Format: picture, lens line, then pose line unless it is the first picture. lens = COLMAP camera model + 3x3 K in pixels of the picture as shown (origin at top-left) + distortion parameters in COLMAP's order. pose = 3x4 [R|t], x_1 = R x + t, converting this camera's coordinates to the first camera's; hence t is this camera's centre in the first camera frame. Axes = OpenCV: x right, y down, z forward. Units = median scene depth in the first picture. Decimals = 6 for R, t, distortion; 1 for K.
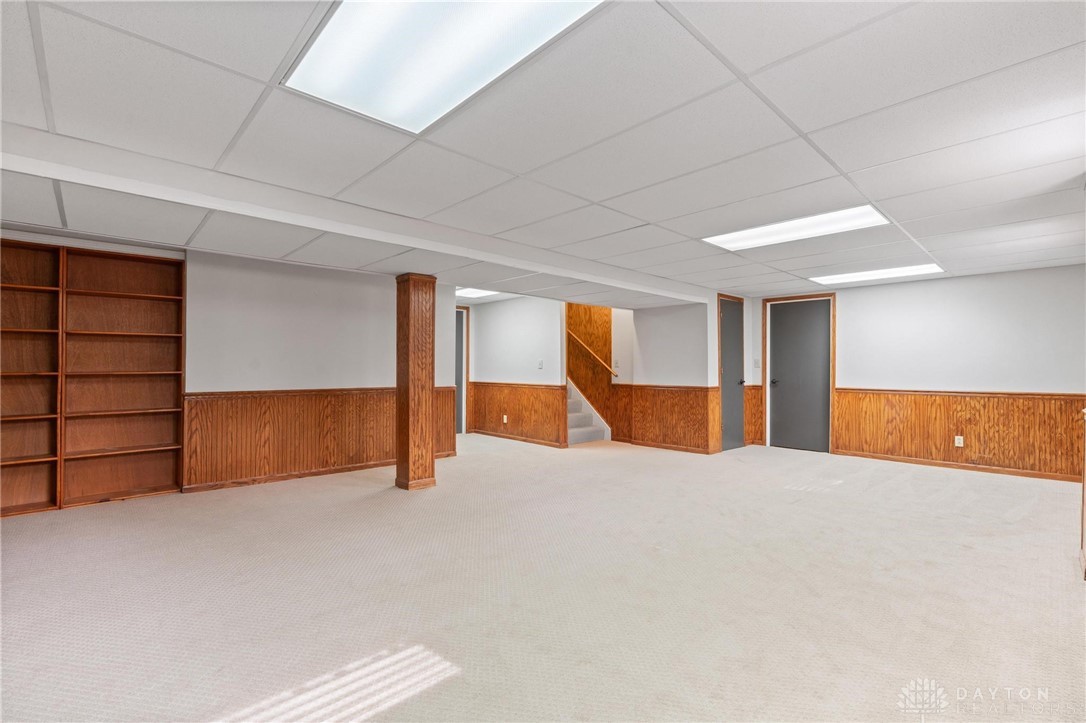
lens RADIAL K [[483.1, 0, 538.4], [0, 483.1, 369.4], [0, 0, 1]] dist [-0.003587, 0.000395]
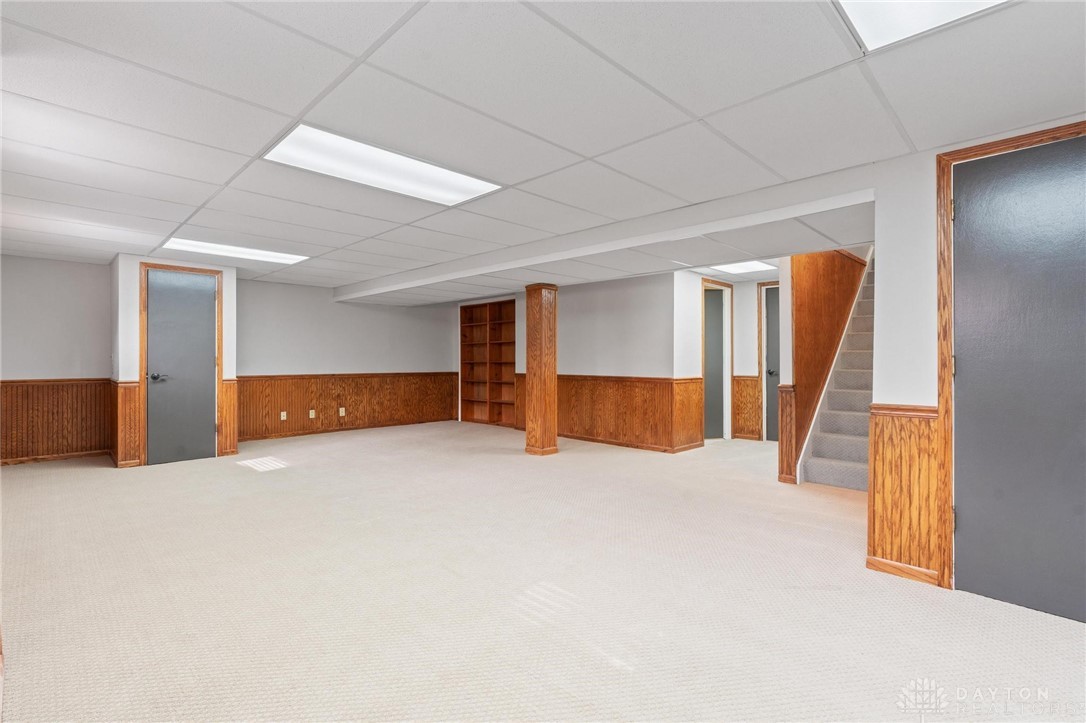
lens RADIAL K [[483.1, 0, 538.3], [0, 483.1, 356.5], [0, 0, 1]] dist [-0.003587, 0.000395]
pose [[0.044866, -0.010826, -0.998934, 0.758553], [-0.002331, 0.999937, -0.010942, 0.003419], [0.998990, 0.002819, 0.044838, 0.712873]]
